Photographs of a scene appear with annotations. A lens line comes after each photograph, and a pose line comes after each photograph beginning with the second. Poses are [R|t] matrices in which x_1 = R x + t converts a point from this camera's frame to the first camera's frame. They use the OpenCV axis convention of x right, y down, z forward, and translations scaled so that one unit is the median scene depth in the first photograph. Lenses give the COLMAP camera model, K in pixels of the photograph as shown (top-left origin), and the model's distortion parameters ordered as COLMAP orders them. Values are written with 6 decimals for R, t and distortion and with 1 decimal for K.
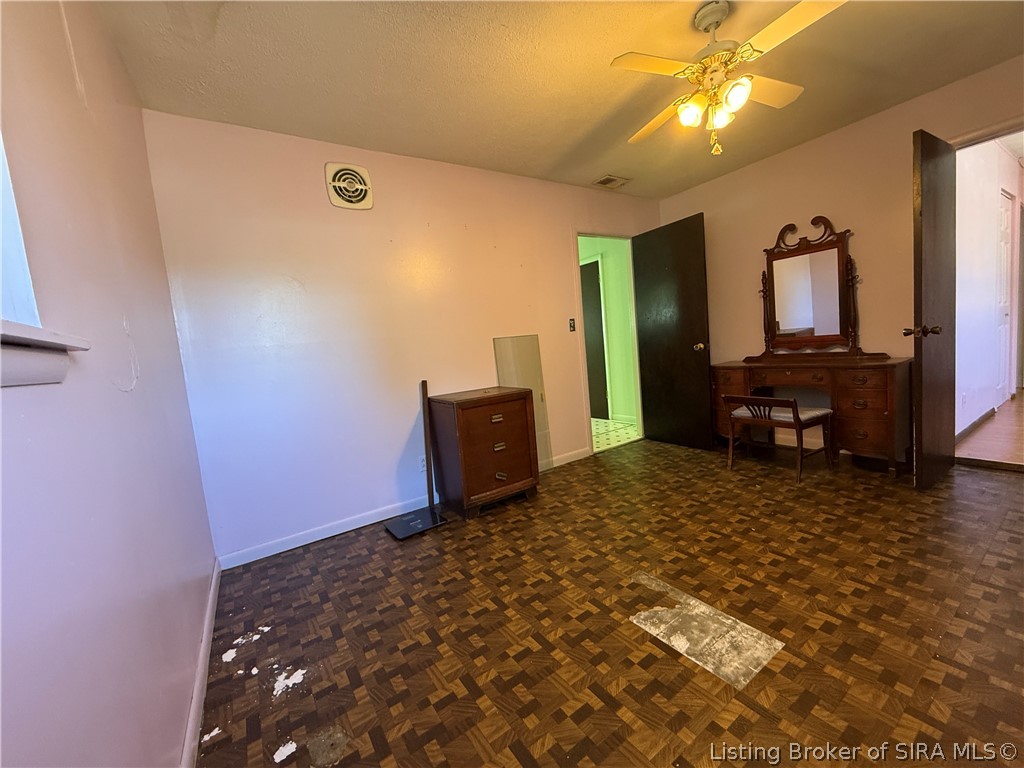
lens RADIAL K [[406.6, 0, 508.2], [0, 406.6, 384.1], [0, 0, 1]] dist [0.000197, 0.000360]
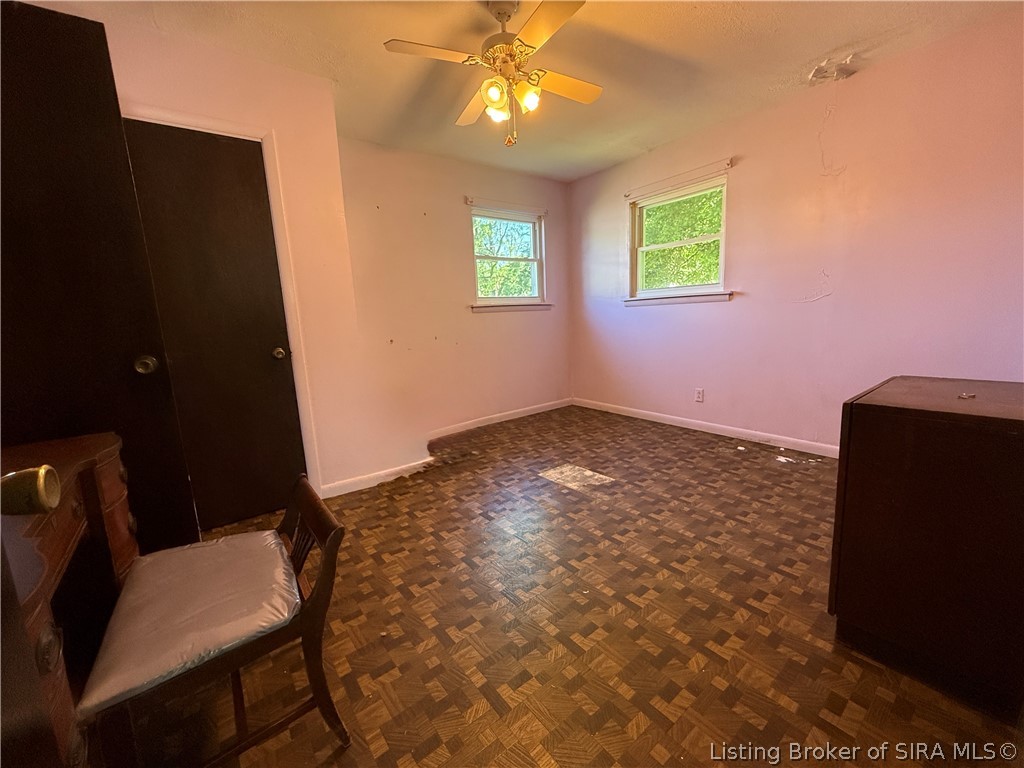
lens RADIAL K [[406.6, 0, 508.2], [0, 406.6, 384.1], [0, 0, 1]] dist [0.000197, 0.000360]
pose [[-0.987674, 0.149345, -0.046865, 0.734388], [0.132226, 0.956297, 0.260790, -0.279707], [0.083764, 0.251379, -0.964257, 2.417785]]
